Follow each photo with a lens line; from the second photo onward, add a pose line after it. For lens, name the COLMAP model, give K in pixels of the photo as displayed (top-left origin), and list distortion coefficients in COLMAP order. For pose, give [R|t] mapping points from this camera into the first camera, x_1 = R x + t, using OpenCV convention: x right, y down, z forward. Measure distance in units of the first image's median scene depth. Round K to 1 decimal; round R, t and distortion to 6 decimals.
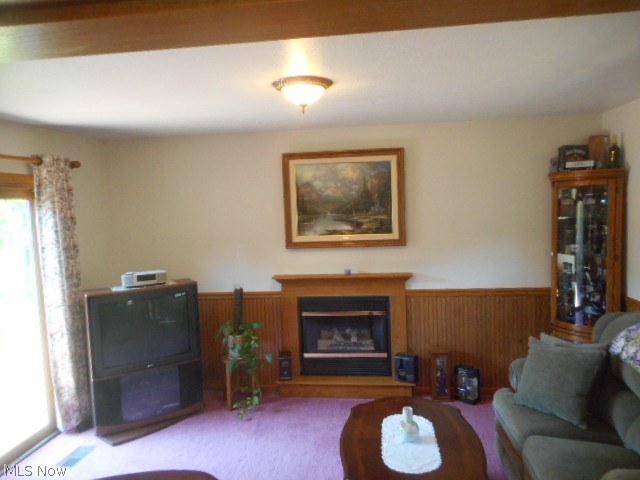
lens RADIAL K [[484.4, 0, 321.7], [0, 484.4, 240.0], [0, 0, 1]] dist [0.006068, -0.001256]
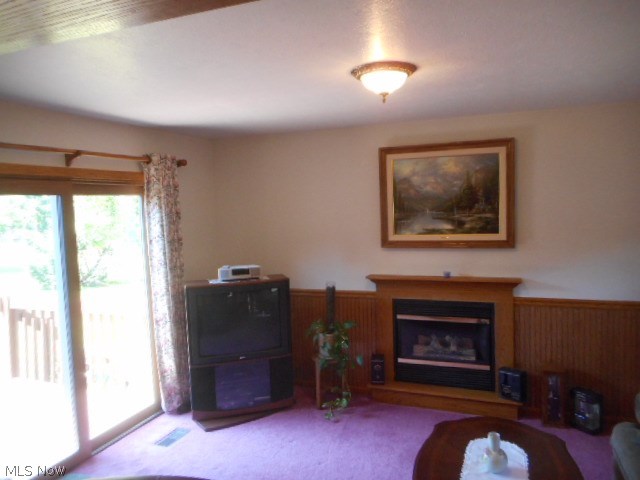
lens RADIAL K [[484.4, 0, 320.9], [0, 484.4, 240.1], [0, 0, 1]] dist [0.006068, -0.001256]
pose [[0.966770, 0.024522, -0.254468, 0.058237], [-0.022940, 0.999695, 0.009181, -0.002607], [0.254616, -0.003038, 0.967038, 0.047370]]
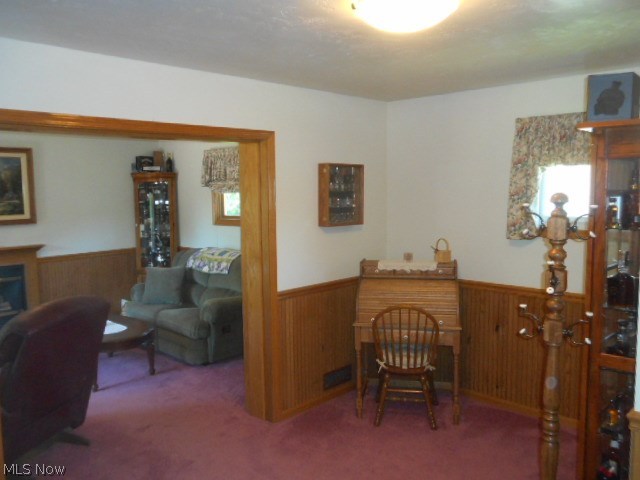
lens RADIAL K [[543.3, 0, 320.5], [0, 543.3, 241.5], [0, 0, 1]] dist [0.001297, -0.001243]
pose [[0.589655, -0.057152, 0.805630, -0.584238], [0.059126, 0.997871, 0.027514, 0.068495], [-0.805488, 0.031410, 0.591779, -0.505902]]
